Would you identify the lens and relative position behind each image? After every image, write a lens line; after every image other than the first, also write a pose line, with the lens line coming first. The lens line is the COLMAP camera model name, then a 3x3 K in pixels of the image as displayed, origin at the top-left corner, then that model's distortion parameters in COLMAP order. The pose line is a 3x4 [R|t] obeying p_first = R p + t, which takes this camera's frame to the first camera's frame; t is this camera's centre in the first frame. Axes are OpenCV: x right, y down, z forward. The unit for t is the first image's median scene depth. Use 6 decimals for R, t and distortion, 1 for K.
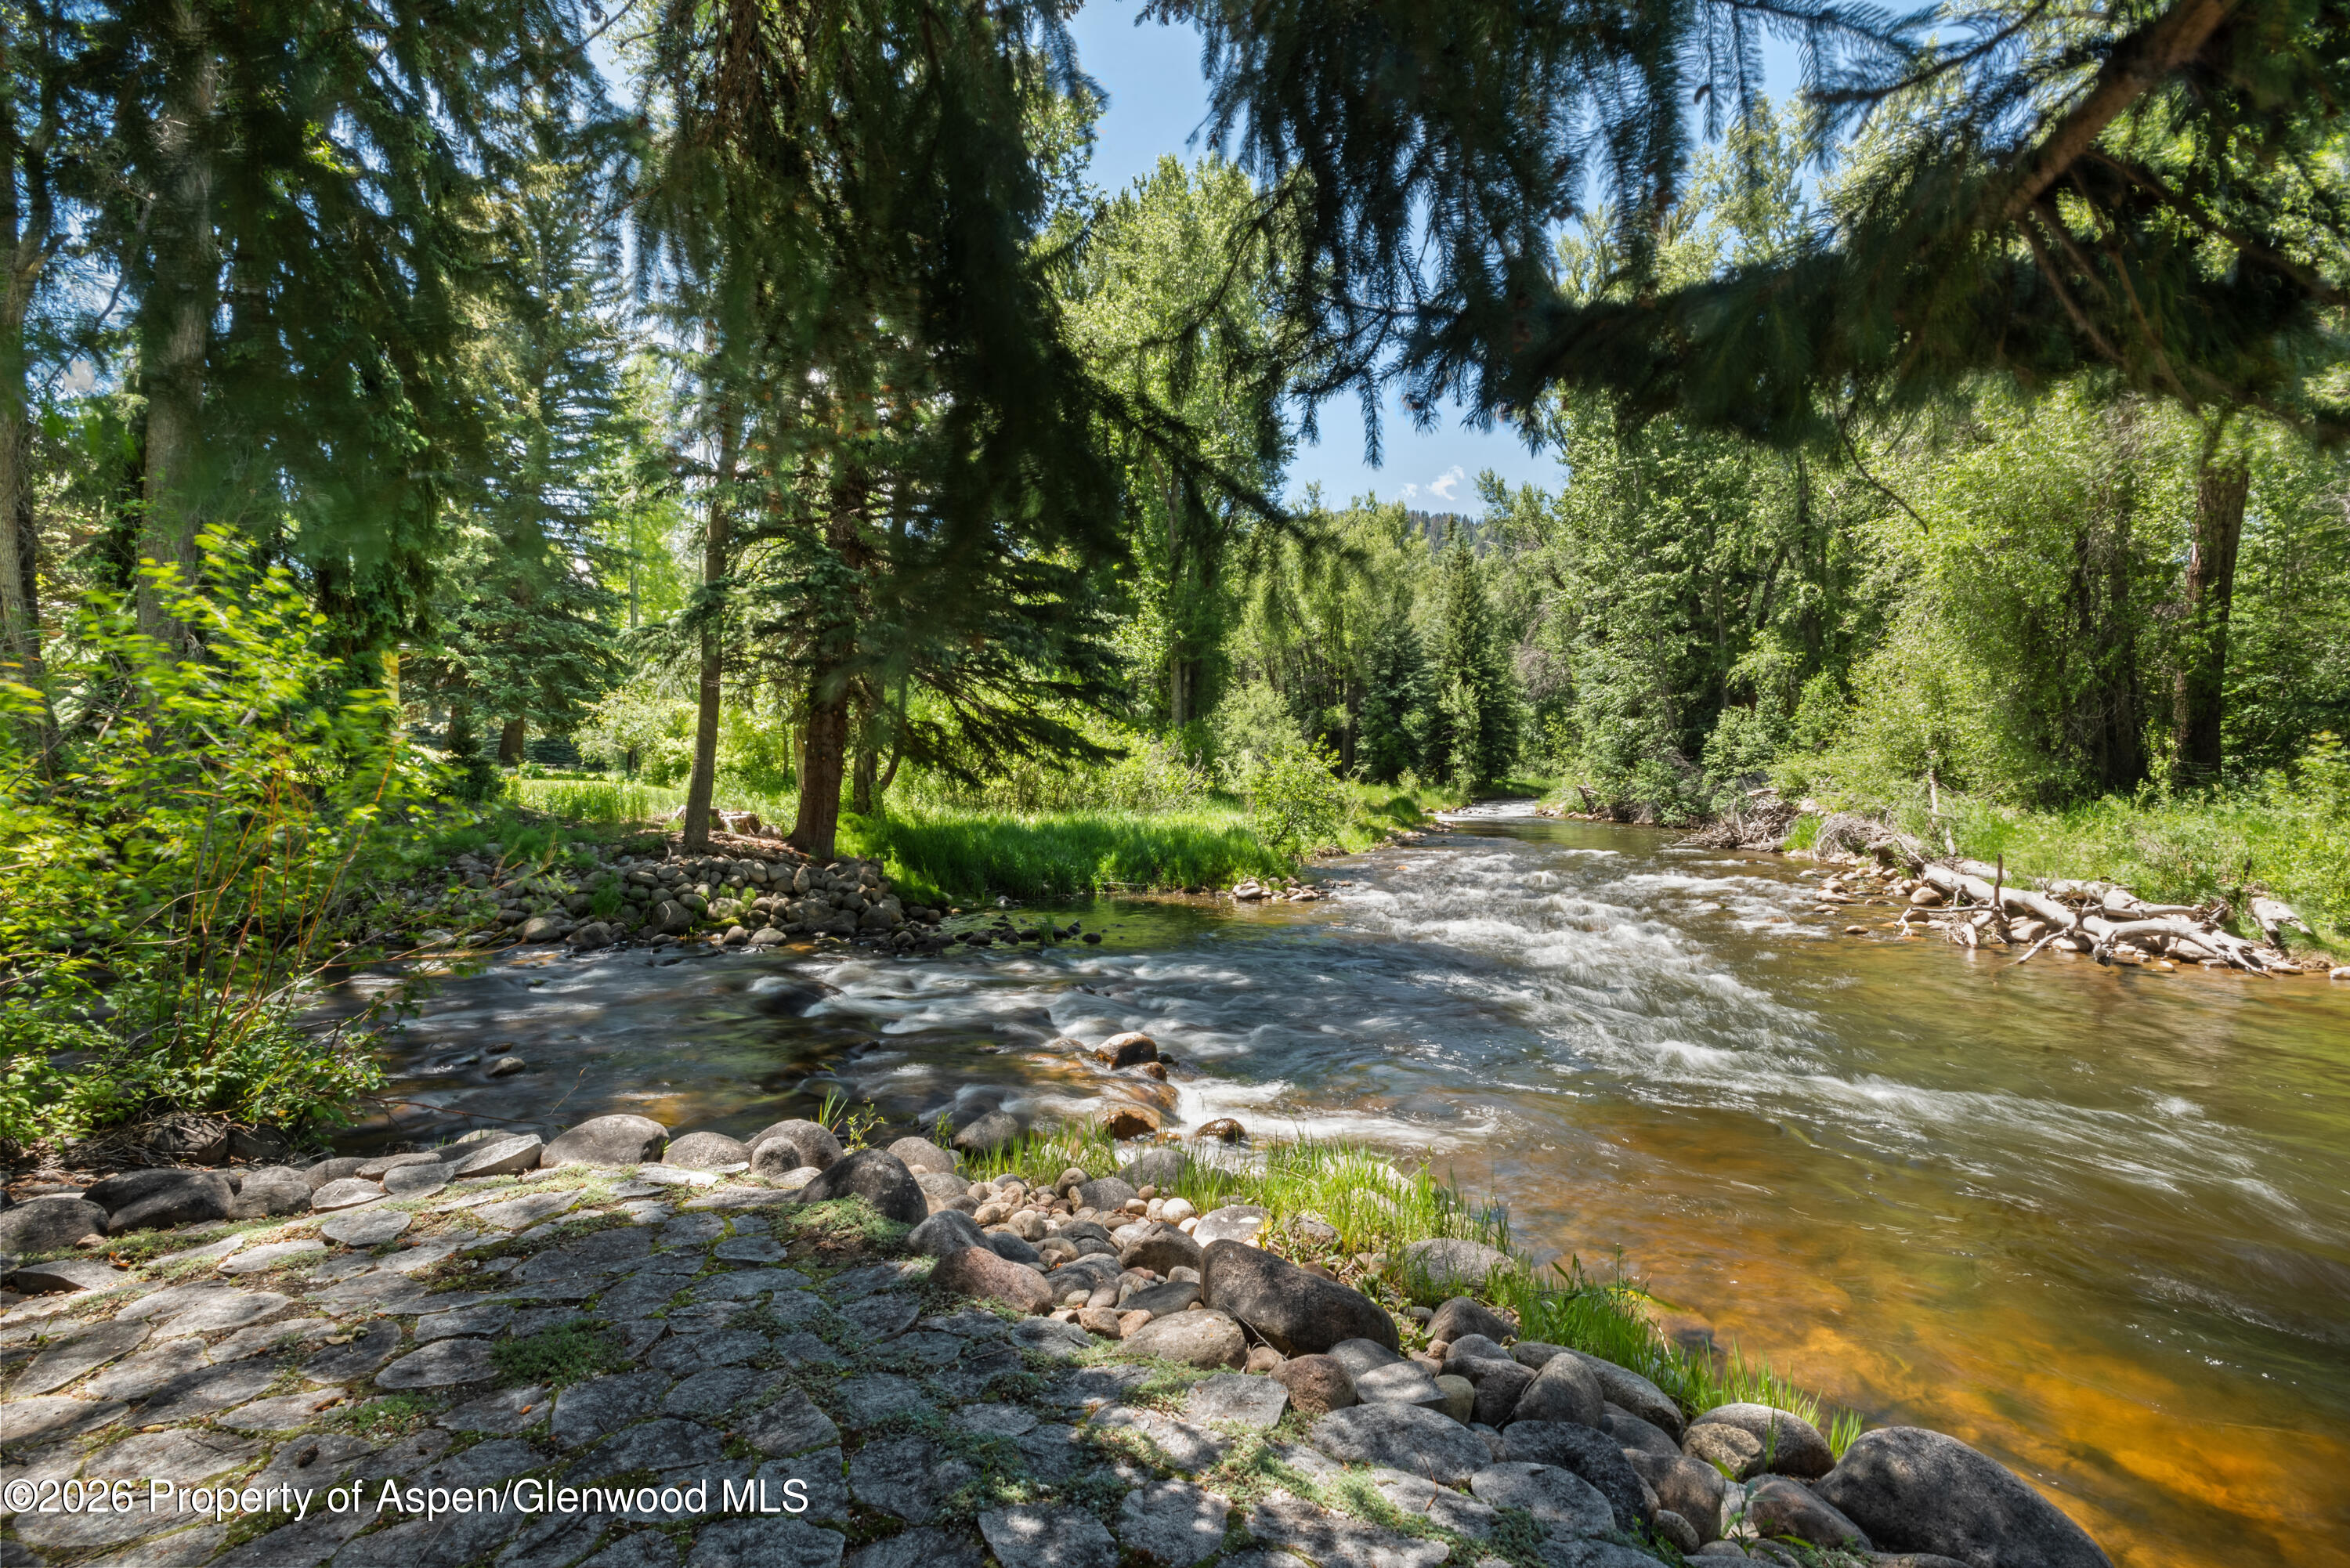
lens RADIAL K [[1103.0, 0, 1175.0], [0, 1103.0, 784.0], [0, 0, 1]] dist [0.026305, -0.004515]
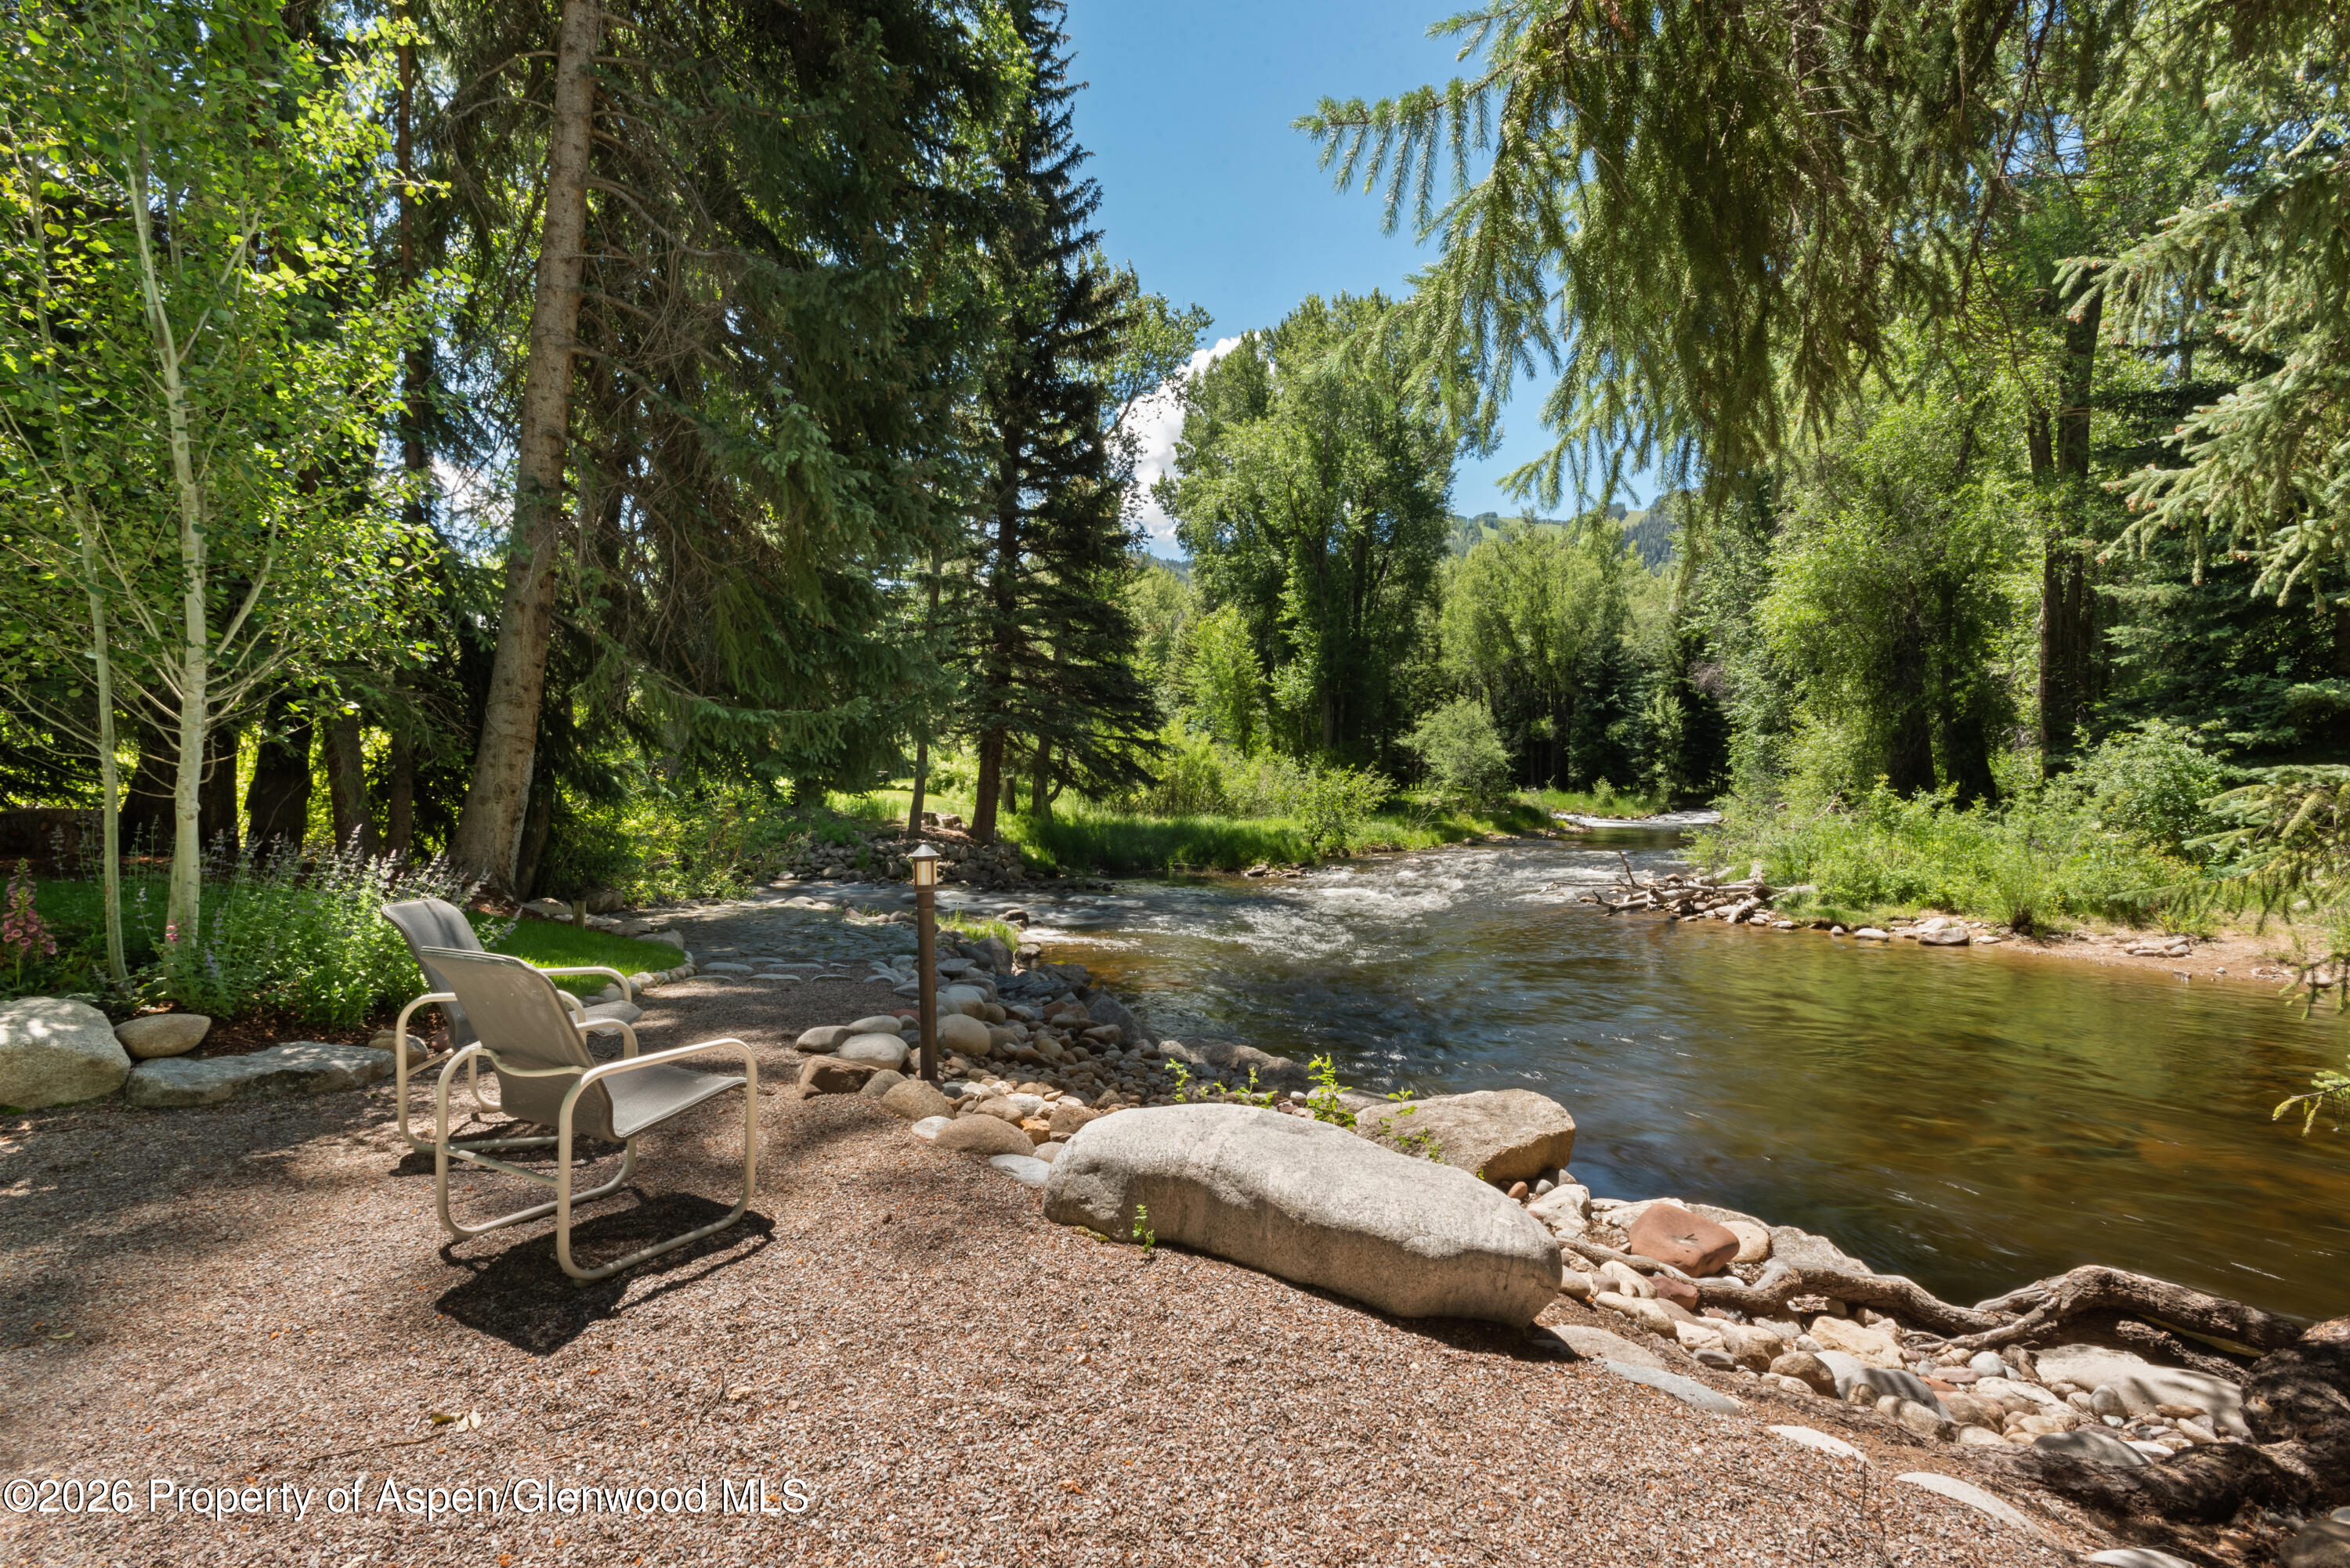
lens RADIAL K [[1103.0, 0, 1175.0], [0, 1103.0, 784.0], [0, 0, 1]] dist [0.026305, -0.004515]
pose [[0.961843, 0.003355, -0.273582, 0.189009], [-0.003474, 0.999994, 0.000050, -0.010966], [0.273580, 0.000902, 0.961849, -0.248688]]
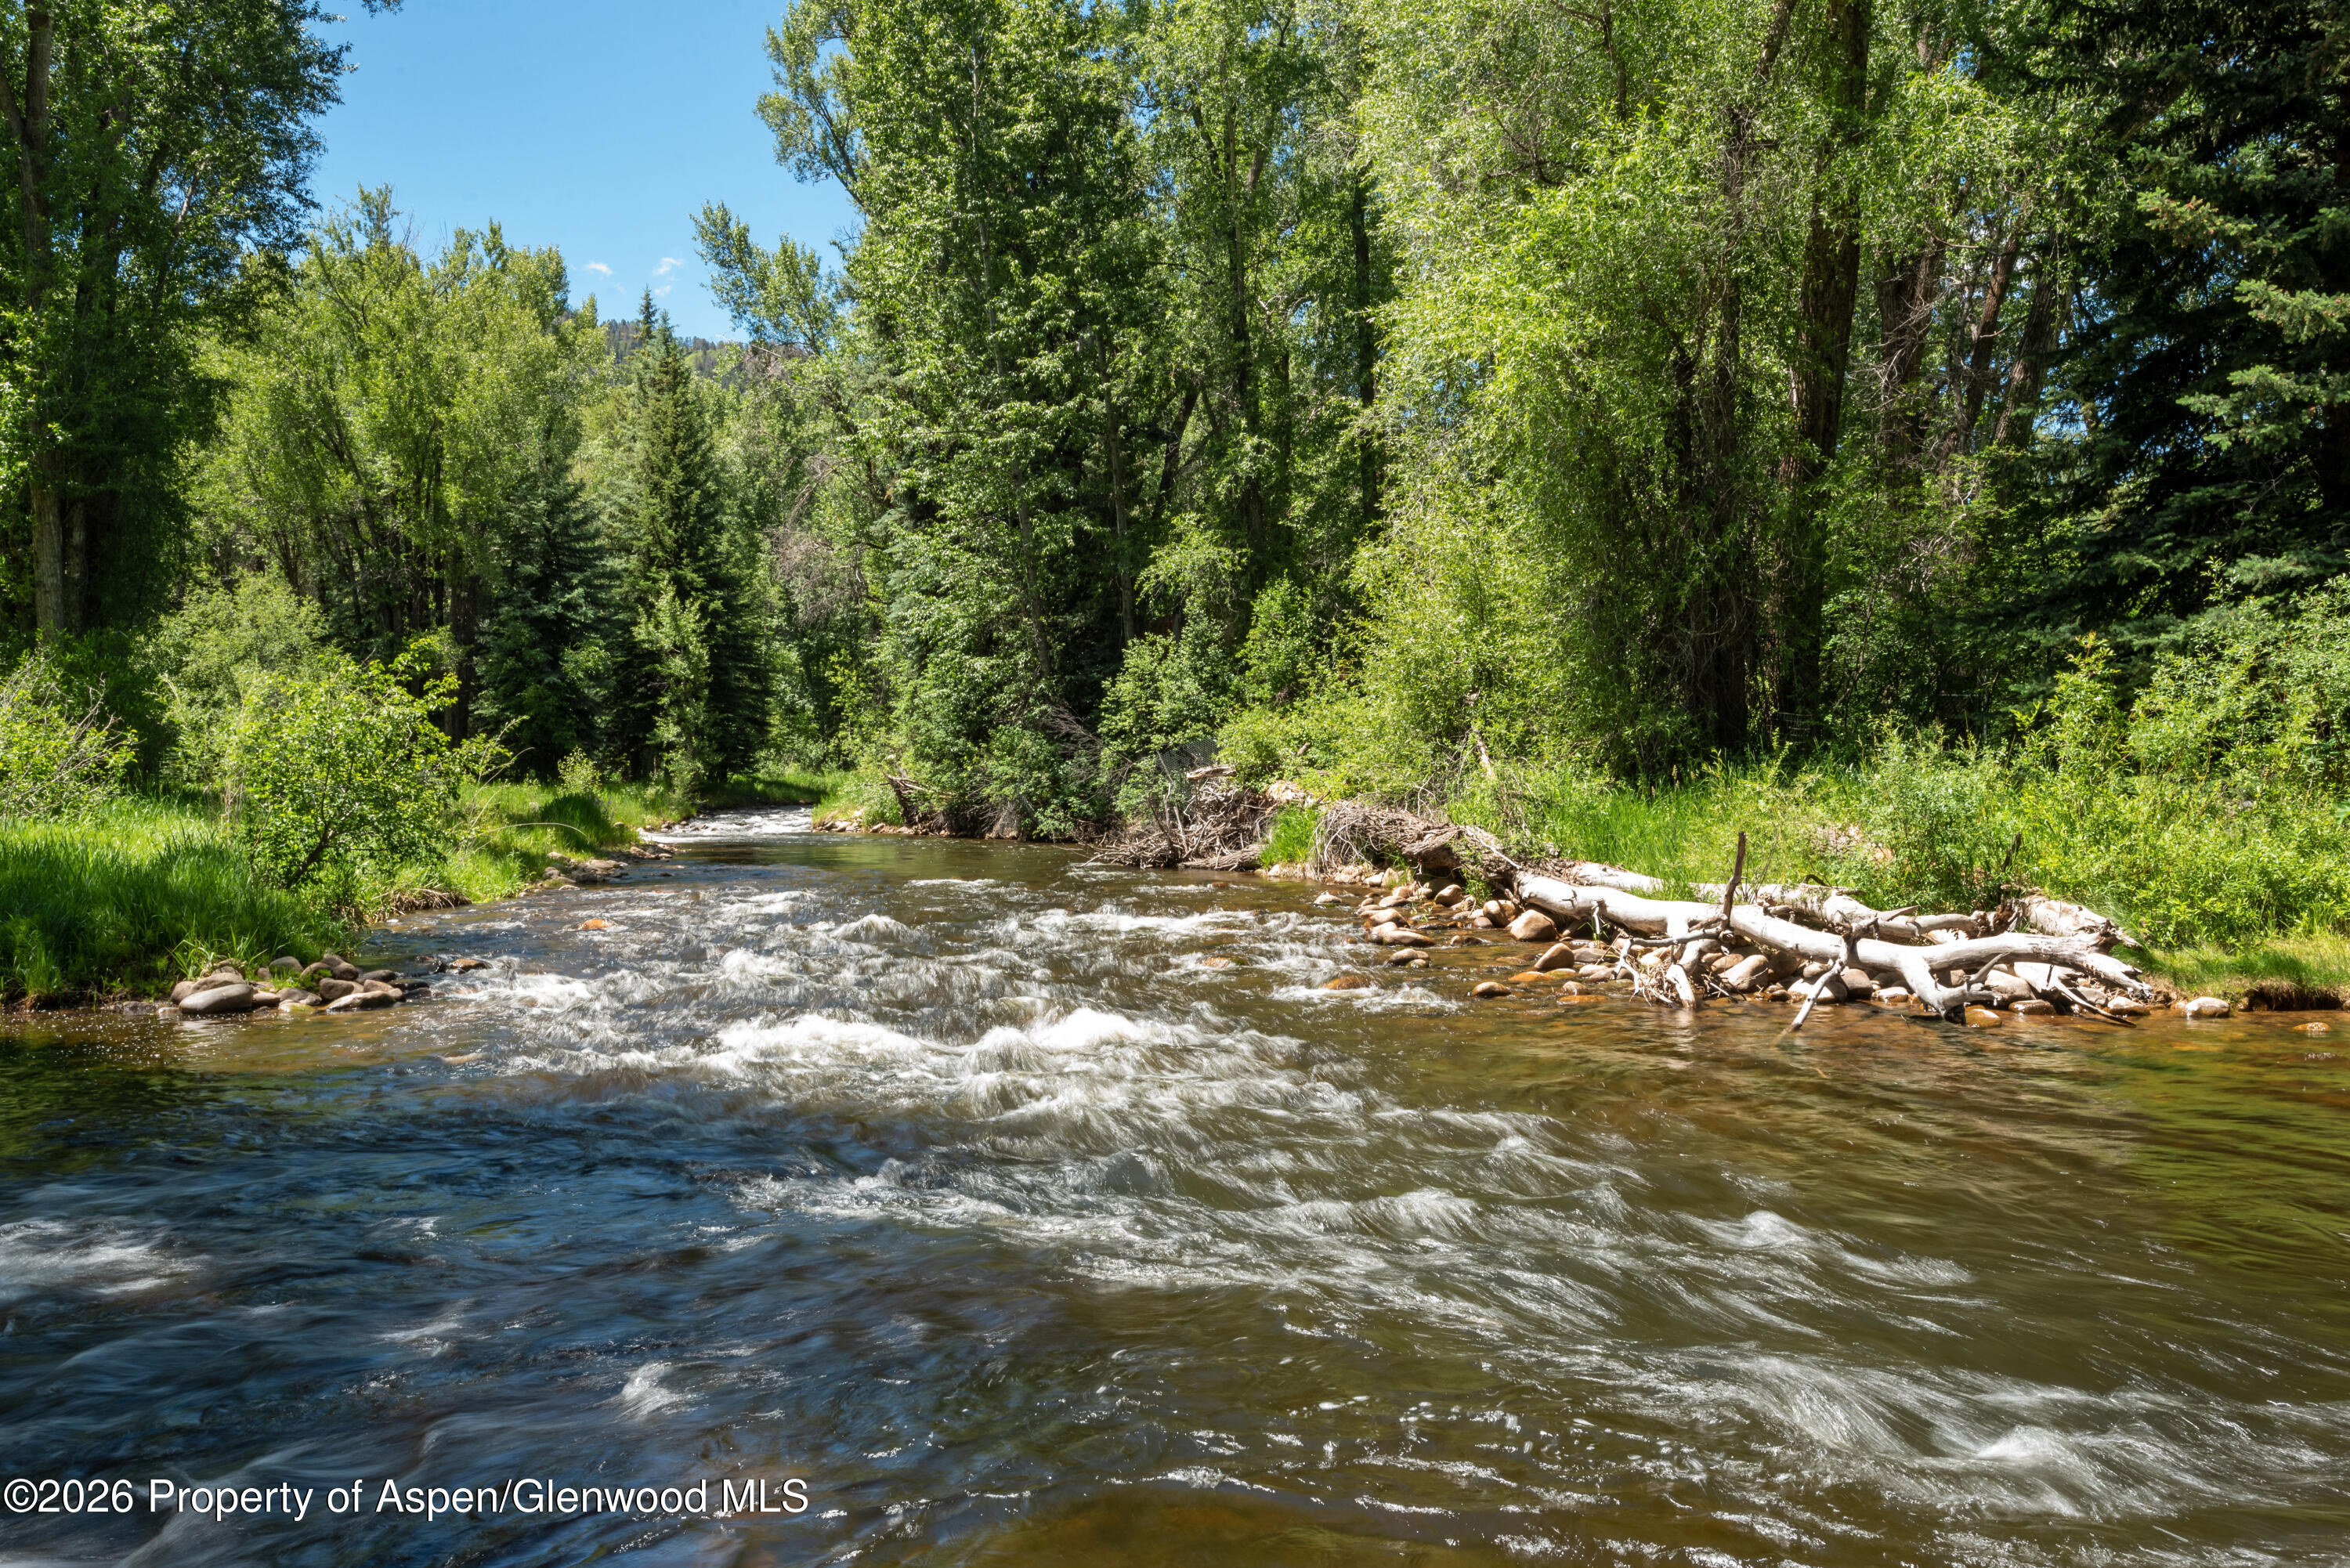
lens RADIAL K [[1896.3, 0, 1175.0], [0, 1896.3, 784.0], [0, 0, 1]] dist [0.071311, -0.093910]
pose [[0.868940, -0.007136, 0.494866, 0.012516], [0.009646, 0.999950, -0.002518, 0.012990], [-0.494824, 0.006962, 0.868966, 0.110516]]
